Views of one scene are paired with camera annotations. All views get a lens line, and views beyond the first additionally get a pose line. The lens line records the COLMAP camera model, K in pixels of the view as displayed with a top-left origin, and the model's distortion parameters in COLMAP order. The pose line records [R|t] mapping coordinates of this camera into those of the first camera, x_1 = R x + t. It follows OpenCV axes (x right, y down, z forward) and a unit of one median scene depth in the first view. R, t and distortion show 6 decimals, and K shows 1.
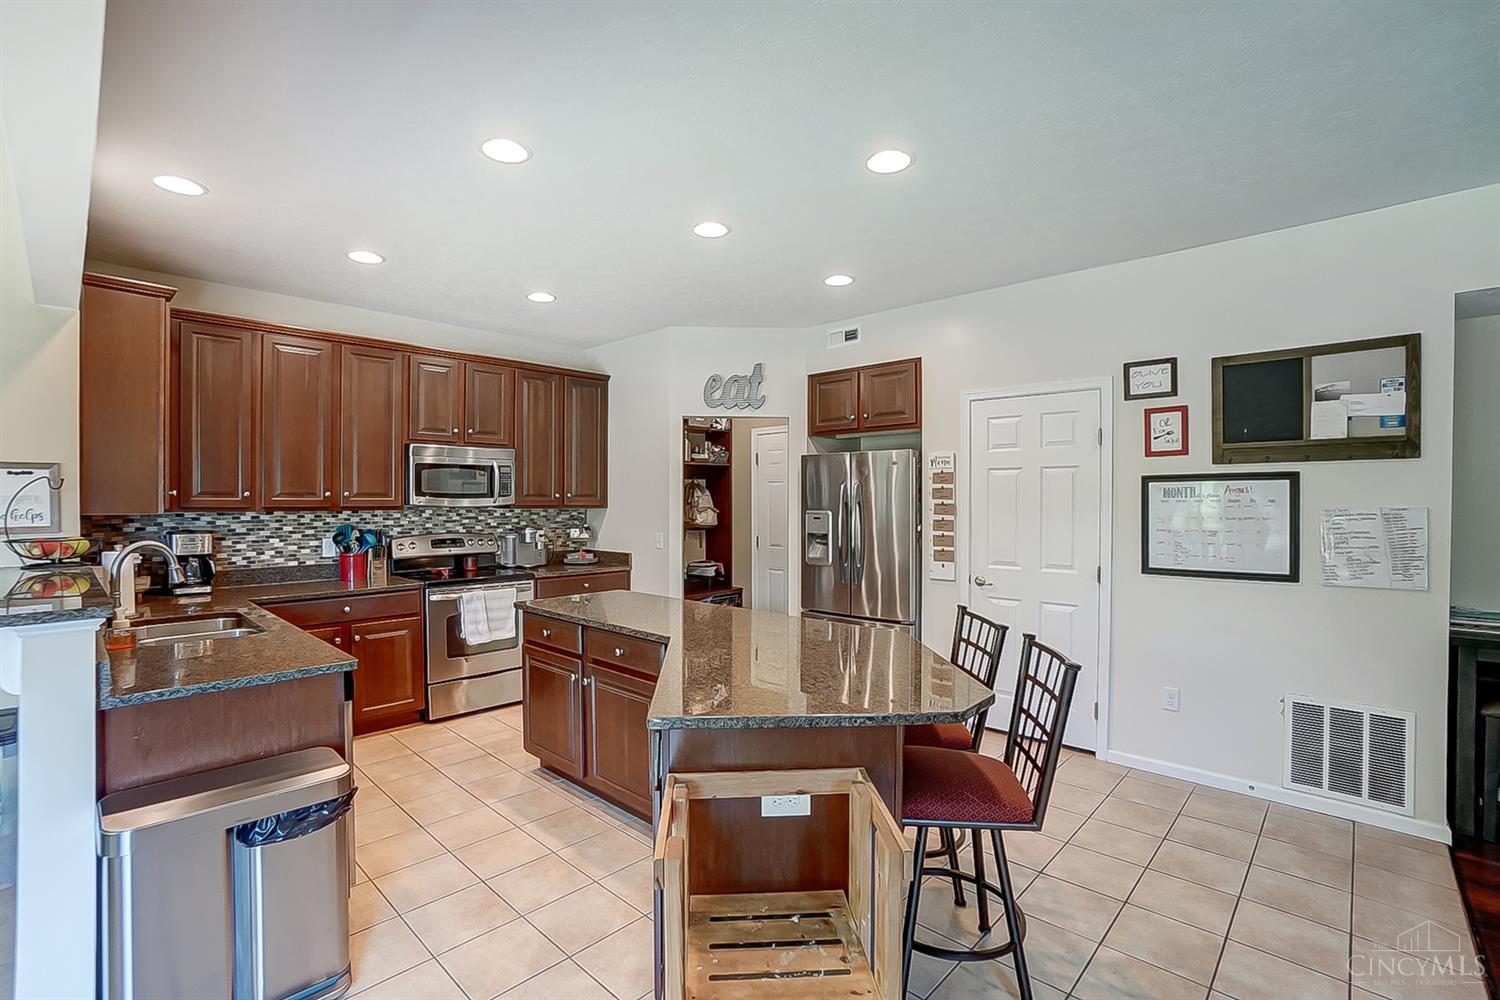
lens RADIAL K [[665.2, 0, 750.5], [0, 665.2, 504.3], [0, 0, 1]] dist [-0.054137, 0.020629]
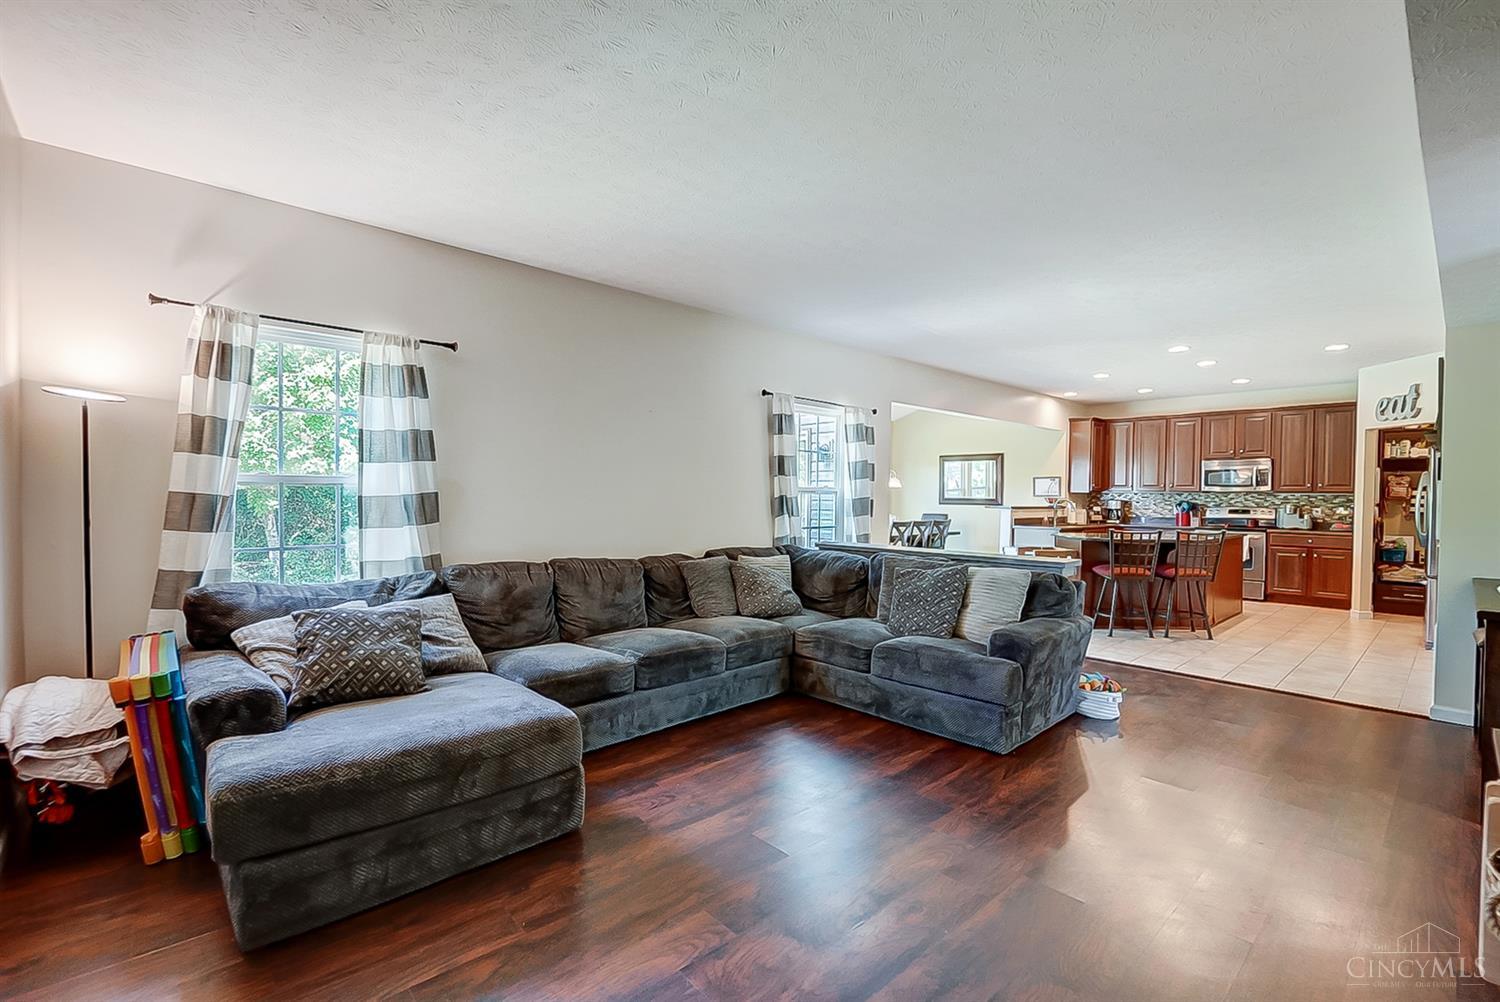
lens RADIAL K [[660.9, 0, 746.1], [0, 660.9, 507.0], [0, 0, 1]] dist [-0.000866, 0.000107]
pose [[-0.059414, 0.021156, -0.998009, 1.620331], [-0.014086, 0.999658, 0.022030, 0.027069], [0.998134, 0.015367, -0.059096, -0.295776]]
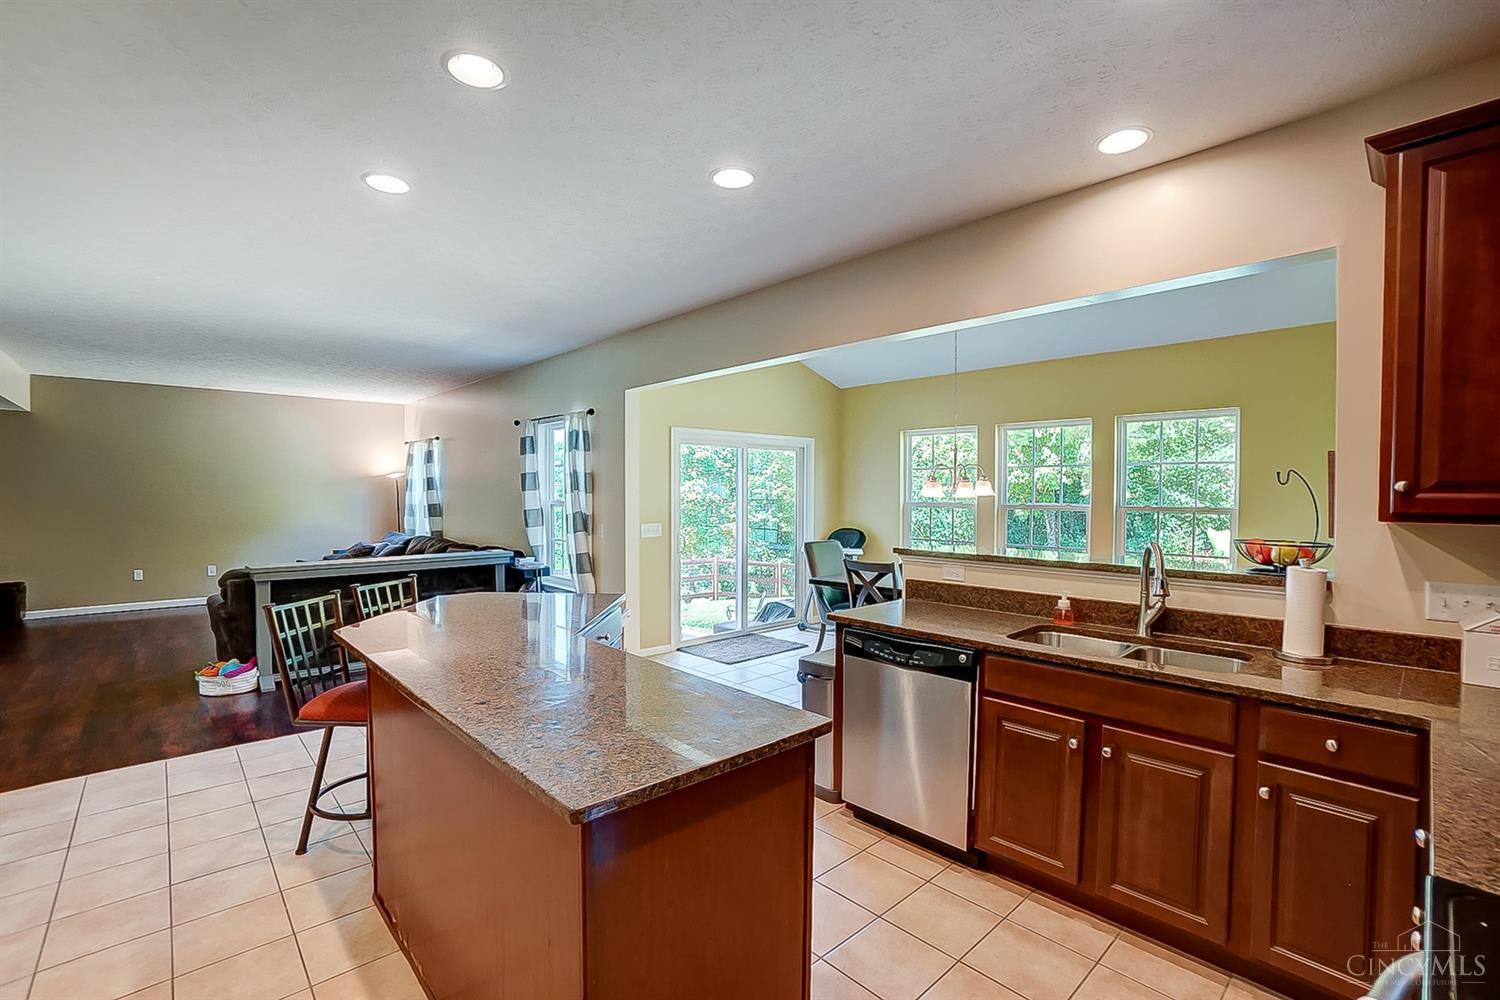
lens RADIAL K [[660.9, 0, 746.1], [0, 660.9, 506.0], [0, 0, 1]] dist [-0.000866, 0.000107]
pose [[-0.998596, -0.000098, 0.052963, -0.257126], [0.001418, 0.999590, 0.028596, -0.012903], [-0.052944, 0.028631, -0.998187, 1.171926]]
